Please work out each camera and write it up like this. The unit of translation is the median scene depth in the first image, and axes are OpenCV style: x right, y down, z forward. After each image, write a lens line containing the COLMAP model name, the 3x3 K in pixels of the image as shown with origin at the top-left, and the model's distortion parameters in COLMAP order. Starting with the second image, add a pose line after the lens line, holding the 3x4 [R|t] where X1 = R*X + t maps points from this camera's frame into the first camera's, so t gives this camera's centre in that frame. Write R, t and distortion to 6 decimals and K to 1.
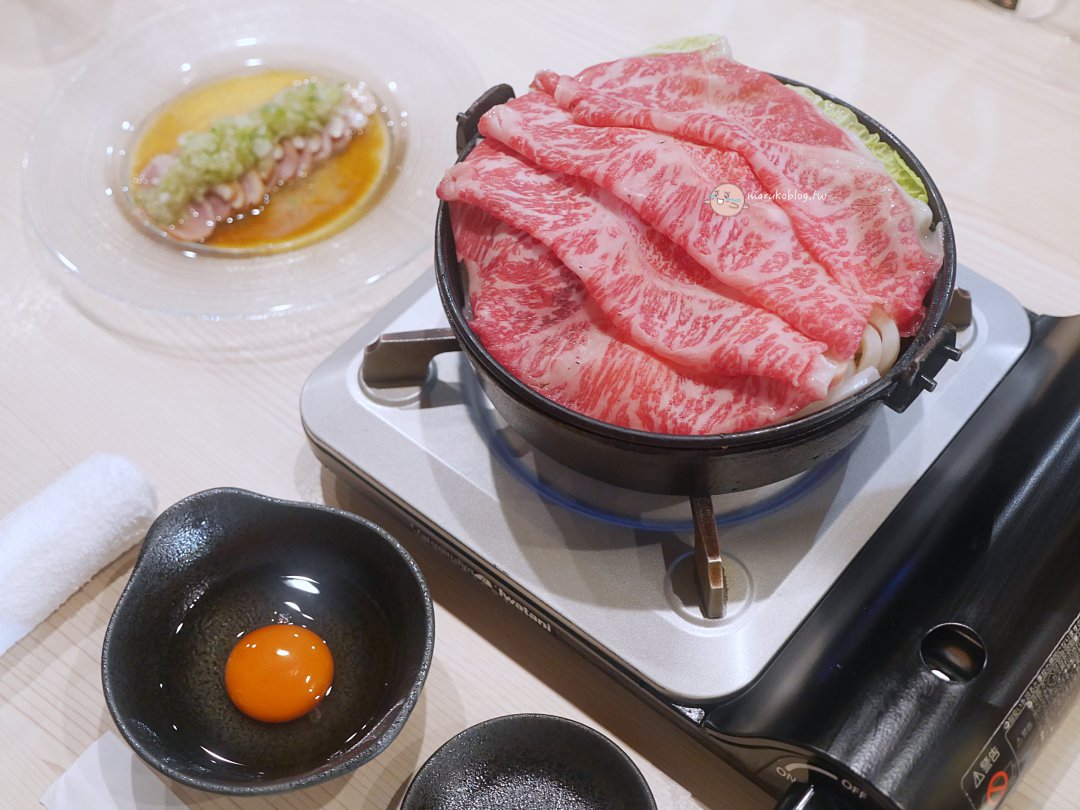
lens RADIAL K [[1543.7, 0, 541.3], [0, 1543.7, 403.9], [0, 0, 1]] dist [0.021532, 0.000000]
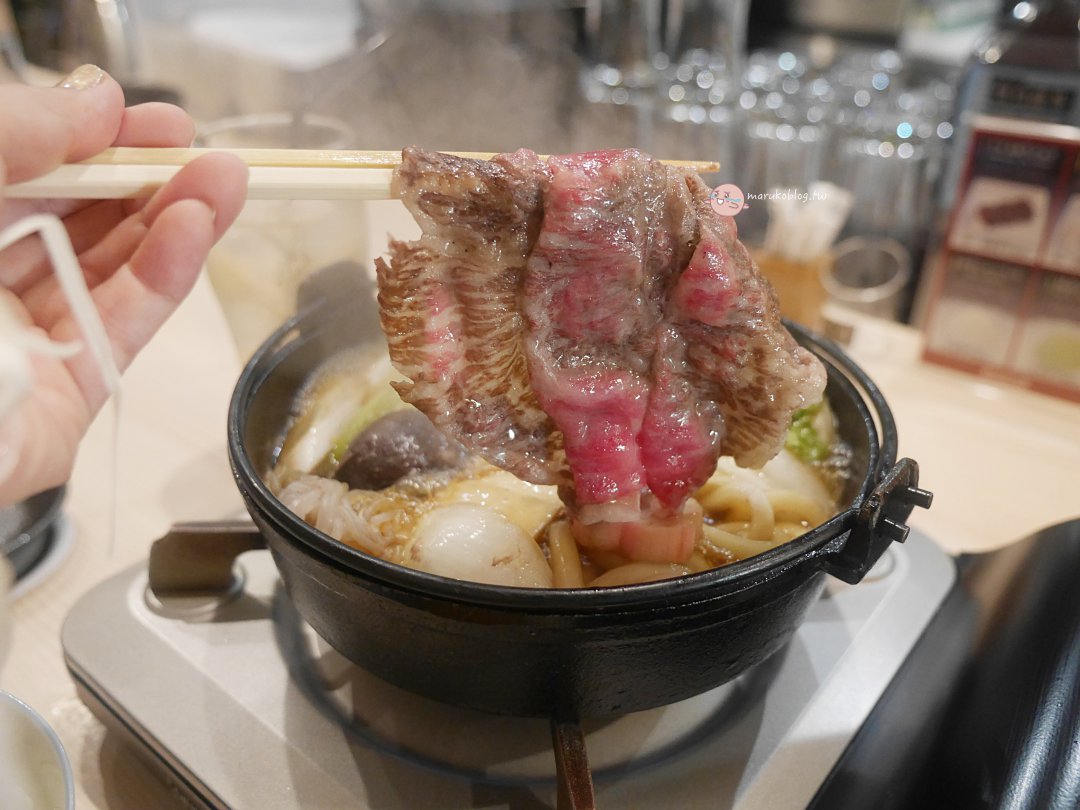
lens RADIAL K [[963.1, 0, 535.9], [0, 963.1, 399.6], [0, 0, 1]] dist [-0.003576, -0.005054]
pose [[0.998349, 0.043138, 0.037925, 0.060802], [-0.024212, 0.914804, -0.403171, 0.090580], [-0.052086, 0.401587, 0.914338, 0.498521]]
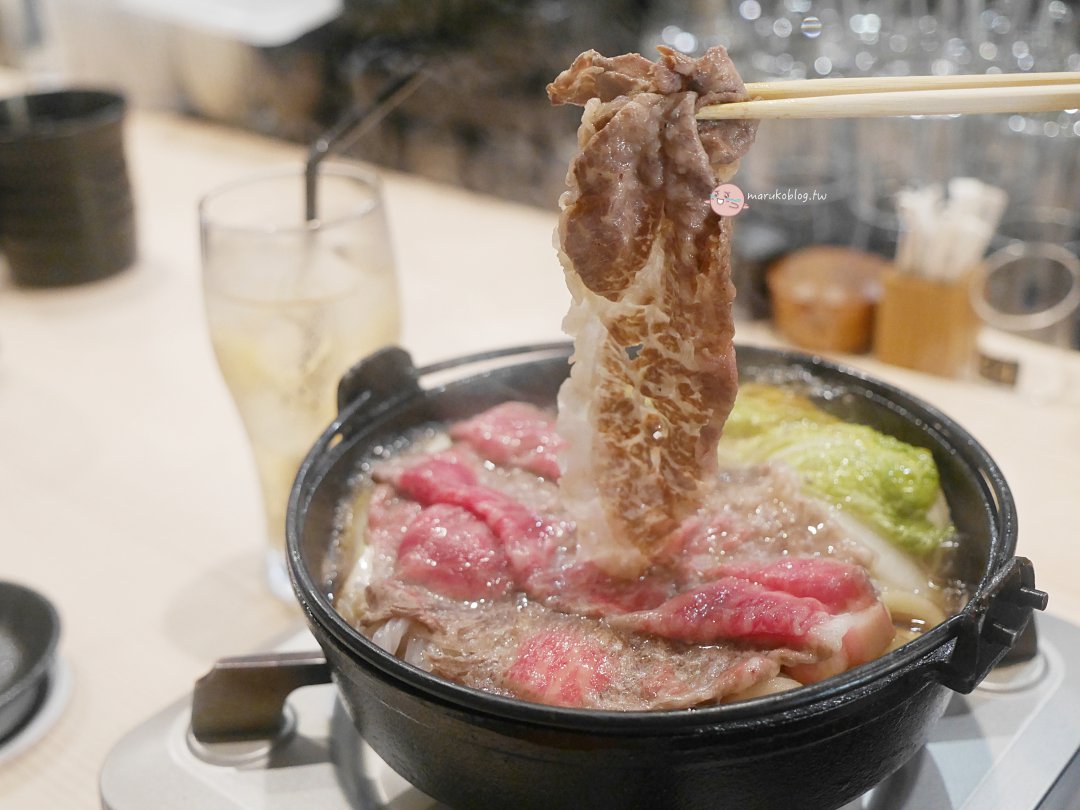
lens RADIAL K [[1447.8, 0, 542.7], [0, 1447.8, 404.9], [0, 0, 1]] dist [0.047081, 0.000000]
pose [[0.999975, -0.006847, -0.001793, 0.047386], [0.005439, 0.905459, -0.424398, 0.131523], [0.004529, 0.424378, 0.905474, 0.336167]]
